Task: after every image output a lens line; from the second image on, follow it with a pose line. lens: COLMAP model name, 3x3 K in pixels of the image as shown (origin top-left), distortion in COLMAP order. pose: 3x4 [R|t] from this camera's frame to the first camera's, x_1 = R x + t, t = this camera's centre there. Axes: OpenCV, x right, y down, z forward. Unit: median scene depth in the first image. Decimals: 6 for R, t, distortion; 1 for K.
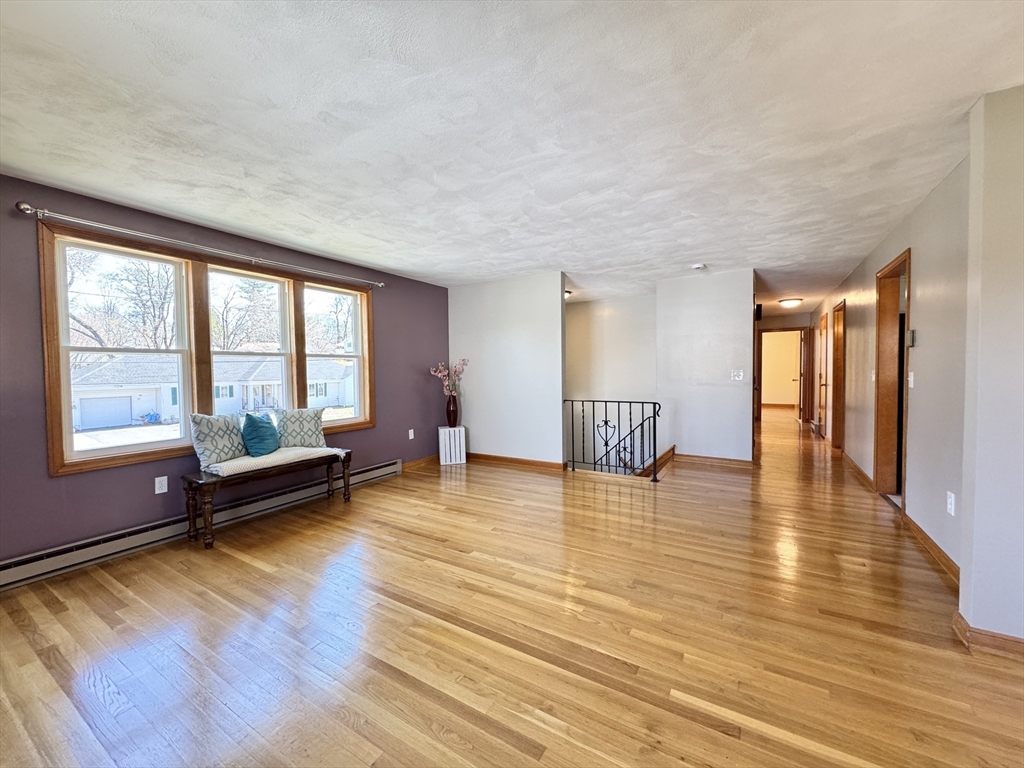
lens RADIAL K [[406.2, 0, 513.9], [0, 406.2, 385.2], [0, 0, 1]] dist [-0.004038, 0.000691]
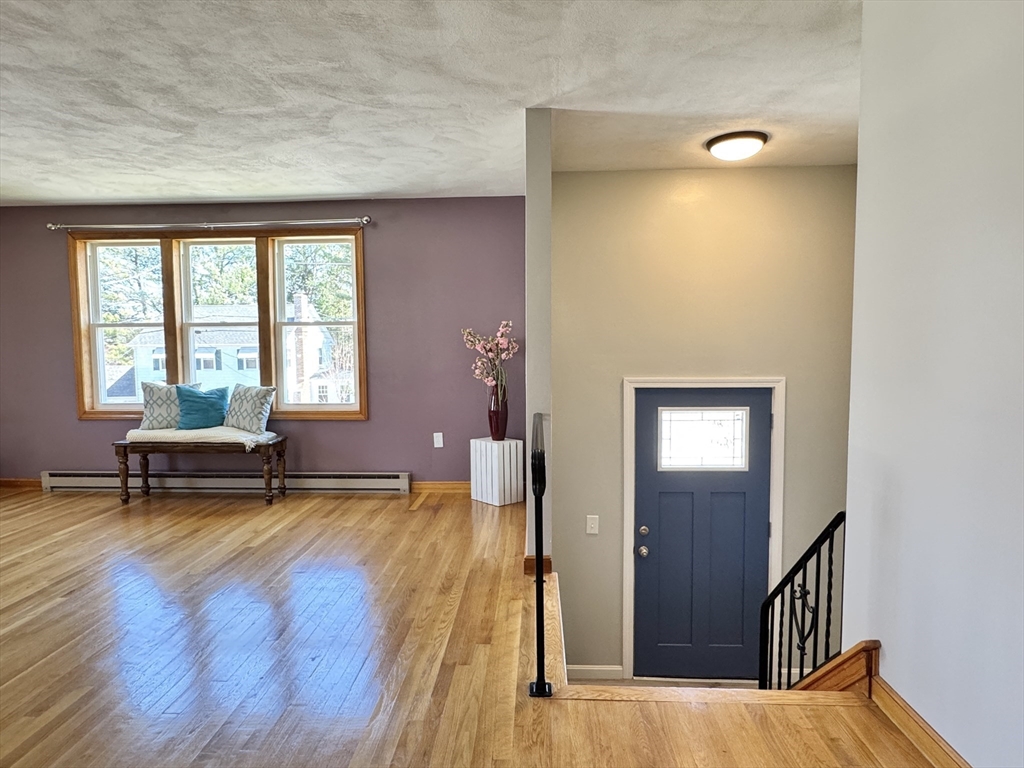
lens RADIAL K [[589.7, 0, 509.7], [0, 589.7, 383.4], [0, 0, 1]] dist [-0.003520, 0.001565]
pose [[0.470600, 0.067901, -0.879730, 0.629669], [-0.031809, 0.997692, 0.059991, -0.030211], [0.881773, -0.000249, 0.471674, 0.653513]]
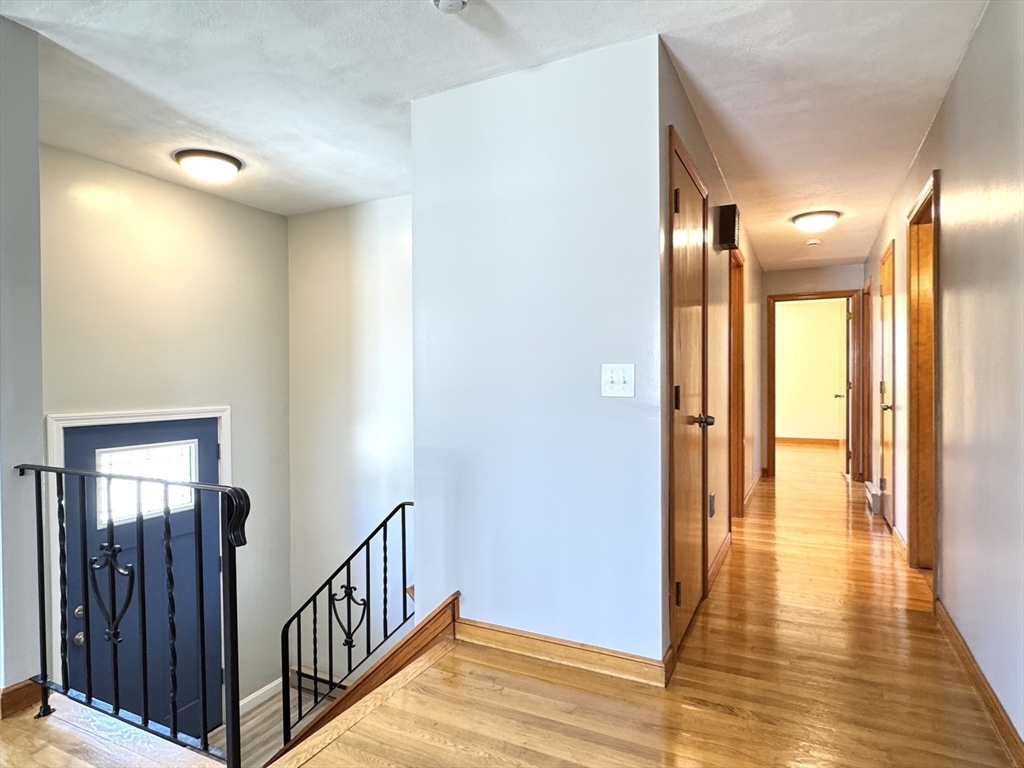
lens RADIAL K [[589.7, 0, 507.0], [0, 589.7, 383.7], [0, 0, 1]] dist [-0.003520, 0.001565]
pose [[0.997636, 0.002715, 0.068670, 0.420588], [-0.000652, 0.999548, -0.030043, -0.008730], [-0.068721, 0.029927, 0.997187, 0.535131]]
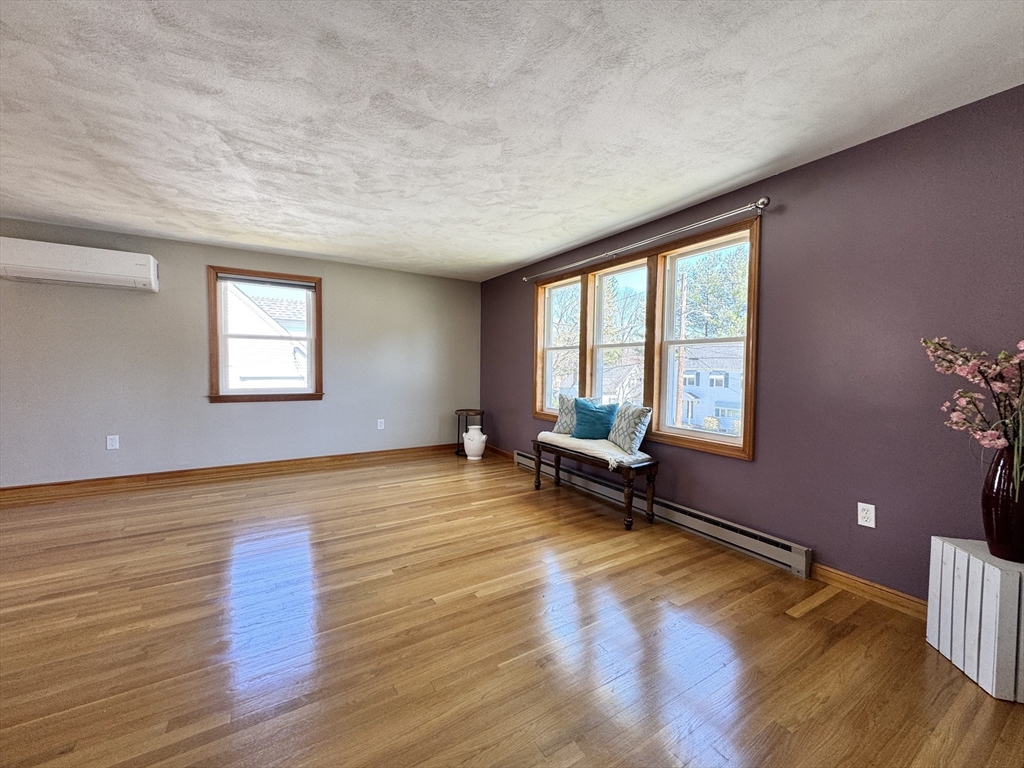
lens RADIAL K [[406.2, 0, 510.4], [0, 406.2, 383.3], [0, 0, 1]] dist [-0.004038, 0.000691]
pose [[-0.463422, 0.040216, -0.885225, 0.280960], [-0.041524, 0.996887, 0.067027, -0.026665], [0.885164, 0.067820, -0.460309, 0.858094]]
